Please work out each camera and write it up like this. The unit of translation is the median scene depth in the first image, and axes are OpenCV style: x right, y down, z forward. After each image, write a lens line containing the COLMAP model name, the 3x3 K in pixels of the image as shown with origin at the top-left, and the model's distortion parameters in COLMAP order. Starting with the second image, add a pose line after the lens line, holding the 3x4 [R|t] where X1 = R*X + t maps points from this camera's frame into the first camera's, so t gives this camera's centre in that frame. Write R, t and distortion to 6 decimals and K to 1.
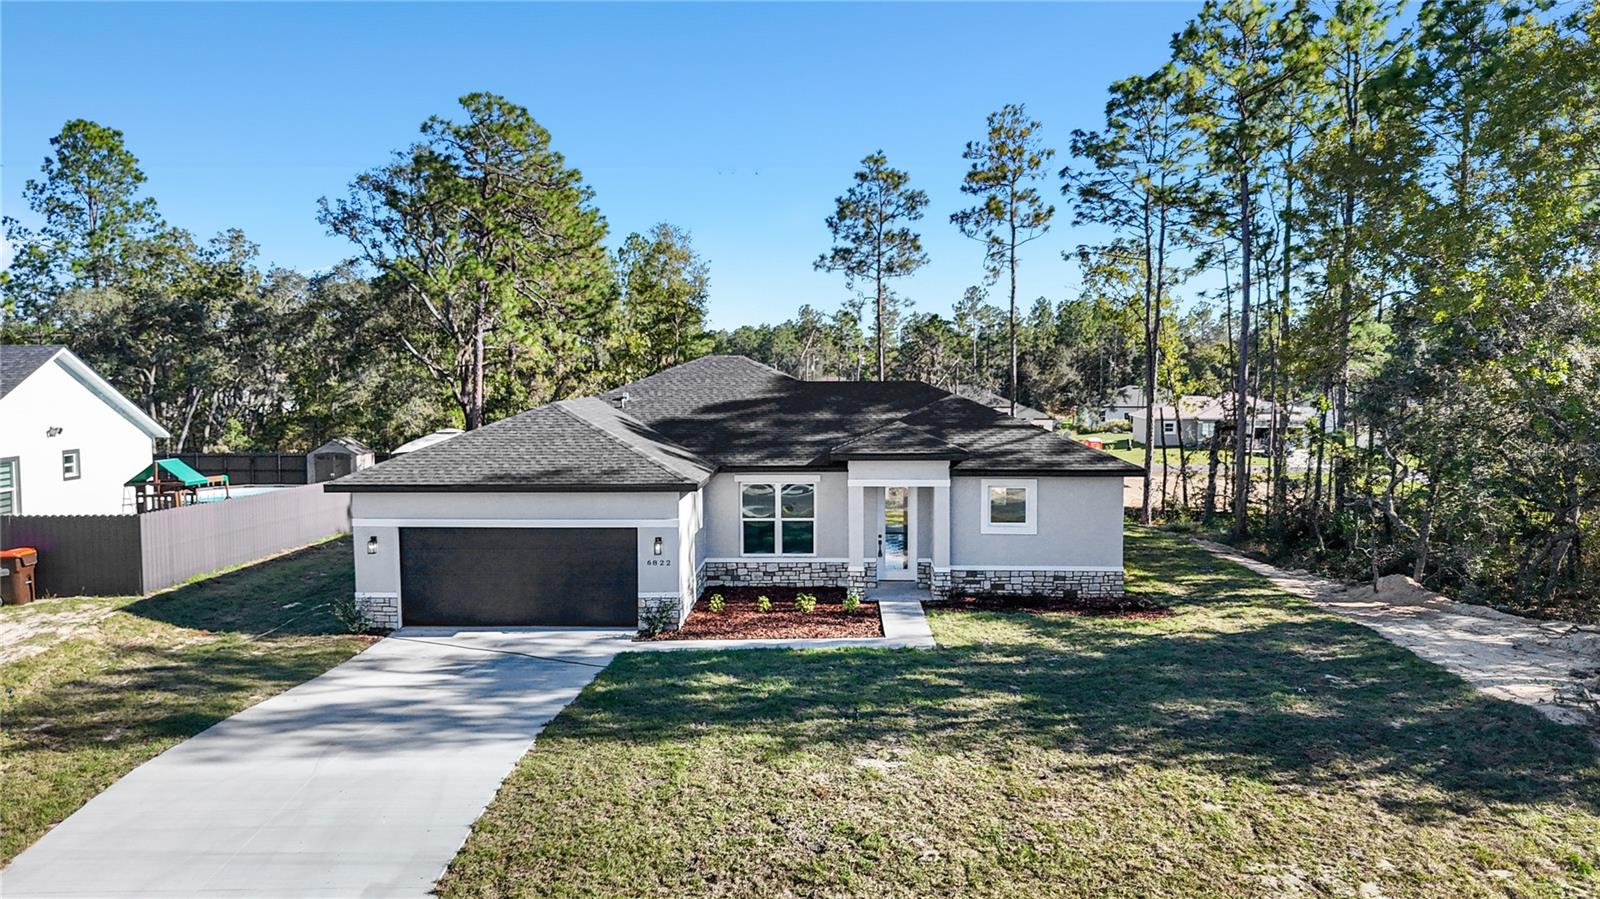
lens RADIAL K [[1154.4, 0, 767.8], [0, 1154.4, 523.5], [0, 0, 1]] dist [-0.000072, 0.001502]
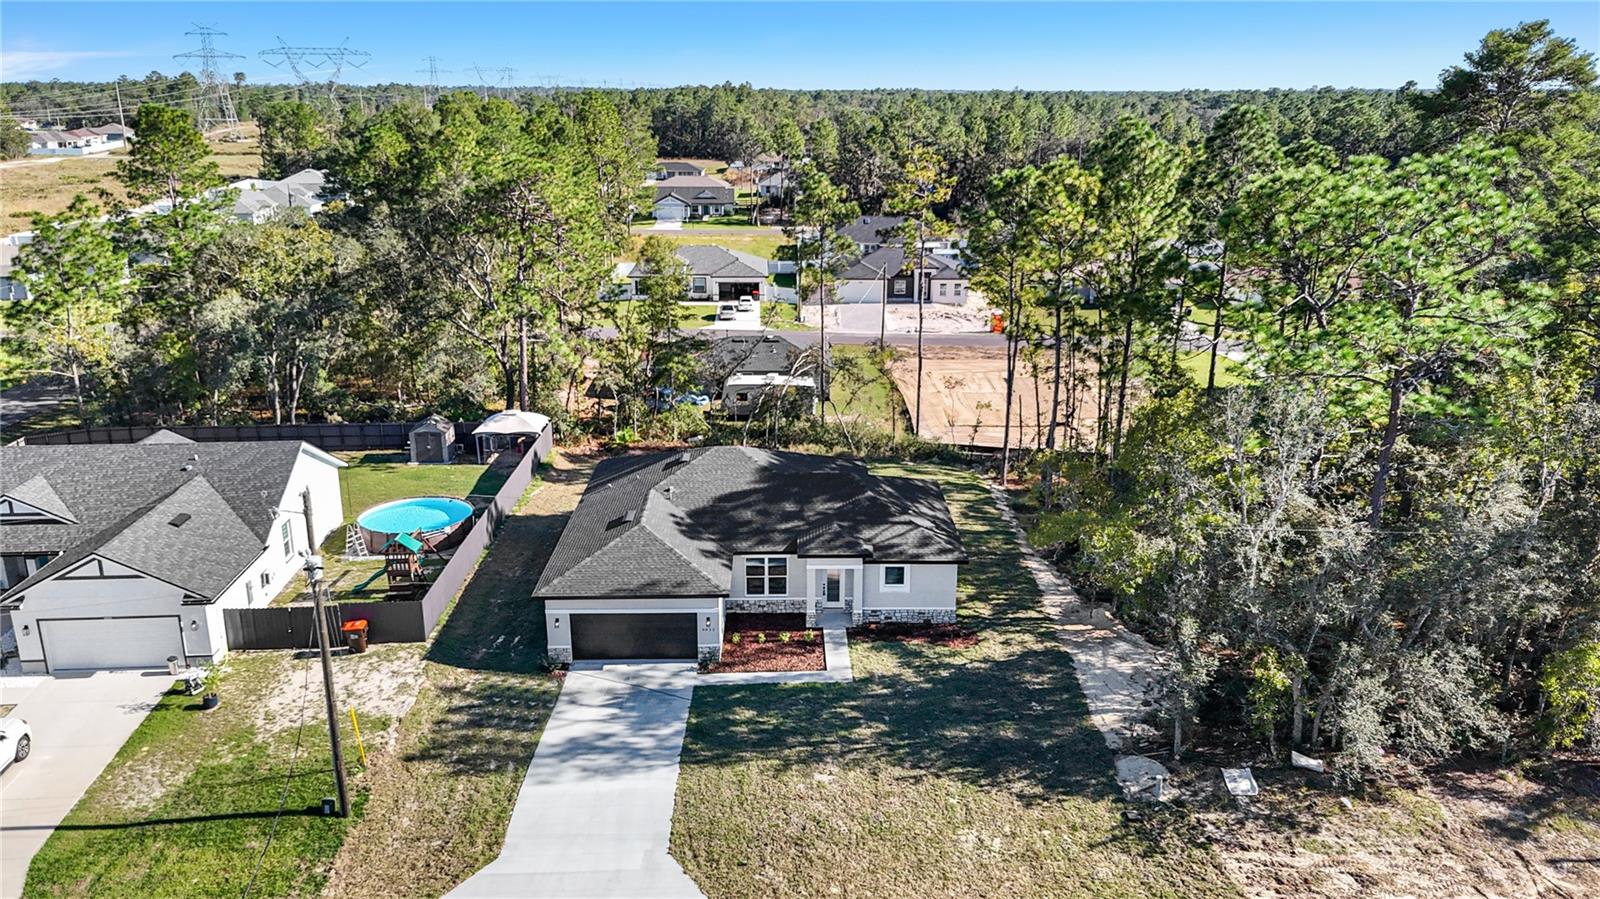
lens RADIAL K [[1162.2, 0, 780.3], [0, 1162.2, 446.8], [0, 0, 1]] dist [0.032455, -0.001437]
pose [[0.997947, -0.014963, 0.062273, -0.092215], [0.004650, 0.986687, 0.162564, -0.580861], [-0.063877, -0.161941, 0.984731, -0.859512]]
